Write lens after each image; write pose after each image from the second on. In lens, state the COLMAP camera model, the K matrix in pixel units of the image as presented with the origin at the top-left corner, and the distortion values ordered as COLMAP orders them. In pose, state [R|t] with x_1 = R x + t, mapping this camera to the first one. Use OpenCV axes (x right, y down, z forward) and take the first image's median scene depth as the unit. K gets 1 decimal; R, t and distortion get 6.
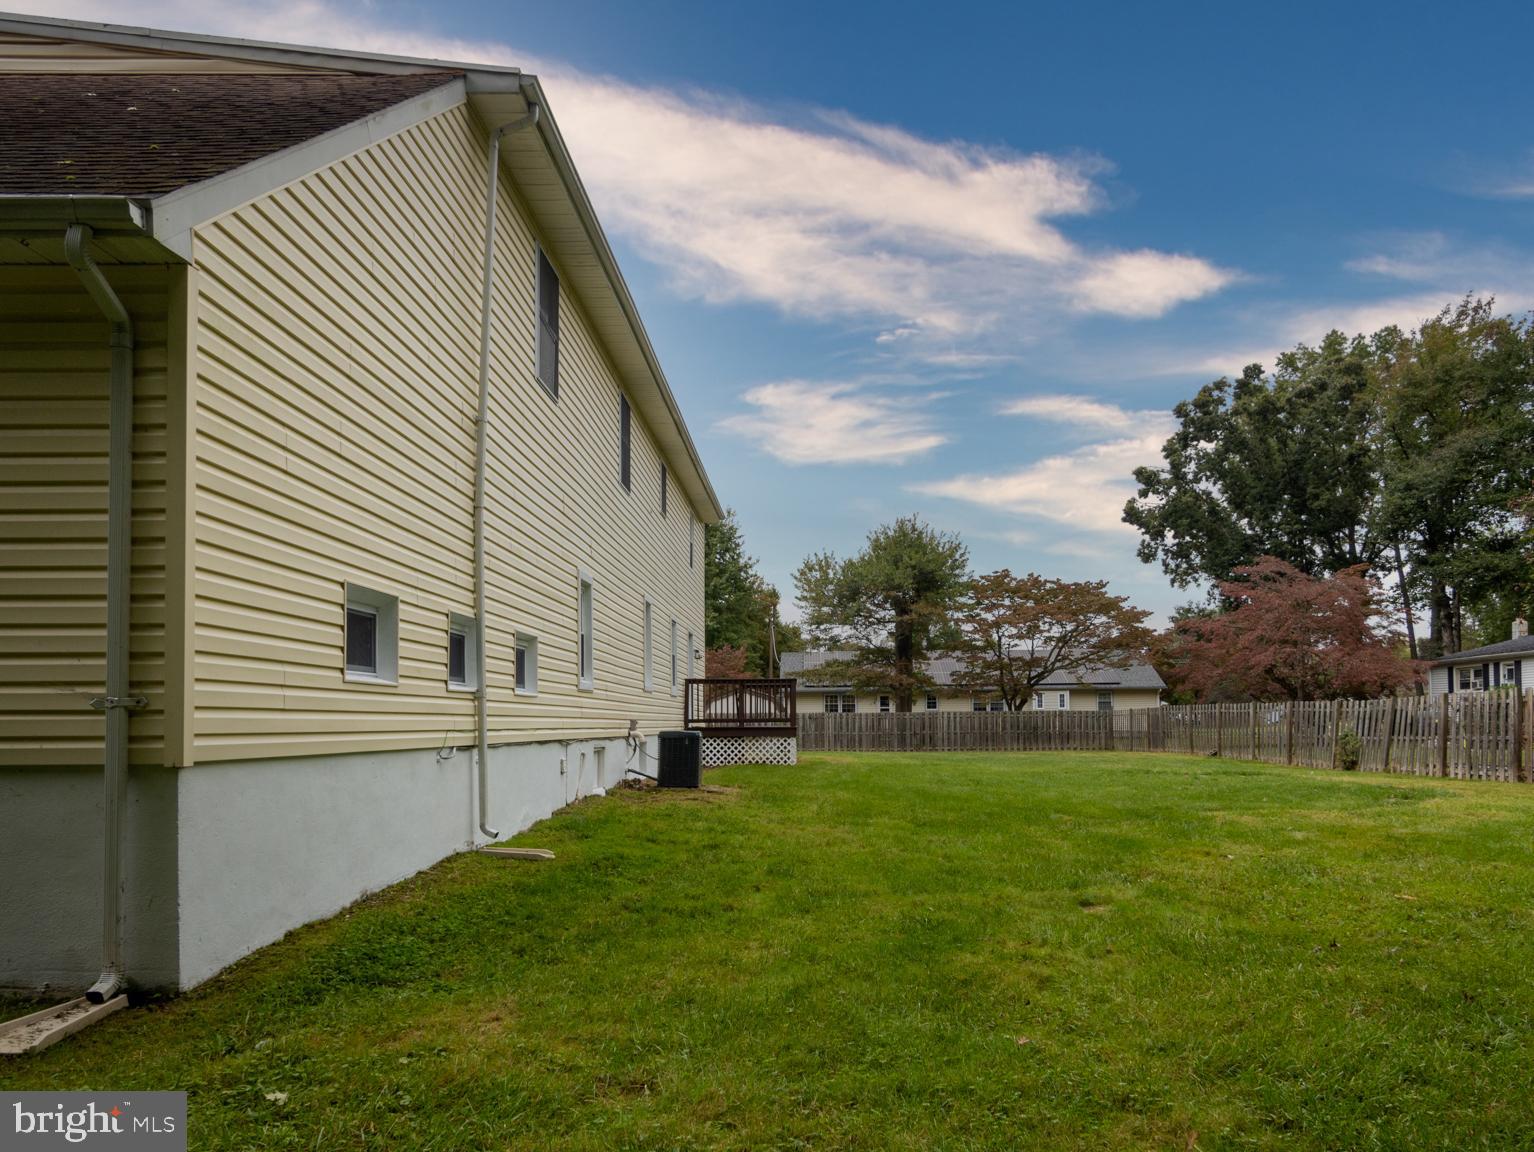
lens RADIAL K [[1041.6, 0, 767.6], [0, 1041.6, 697.8], [0, 0, 1]] dist [0.008368, -0.001502]
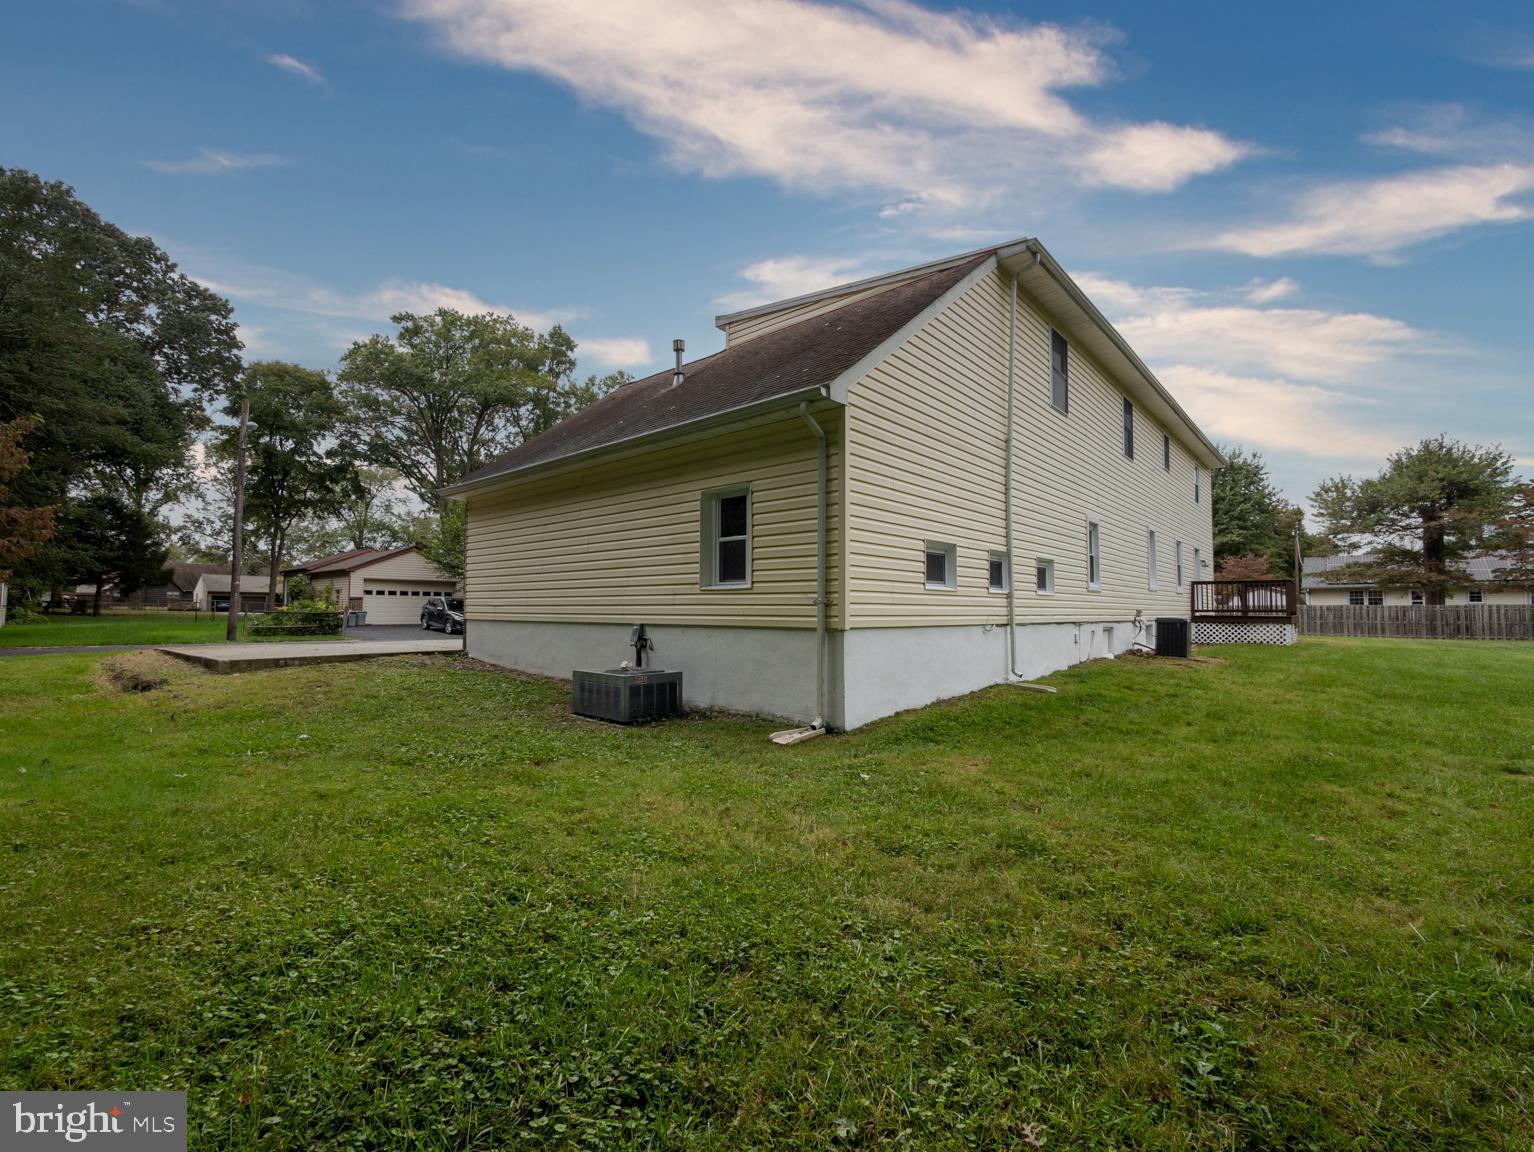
lens RADIAL K [[660.2, 0, 767.0], [0, 660.2, 576.0], [0, 0, 1]] dist [-0.000245, 0.000022]
pose [[0.742225, -0.026357, -0.669633, 0.124151], [0.007907, 0.999501, -0.030576, -0.003117], [0.670105, 0.017399, 0.742063, -0.075702]]
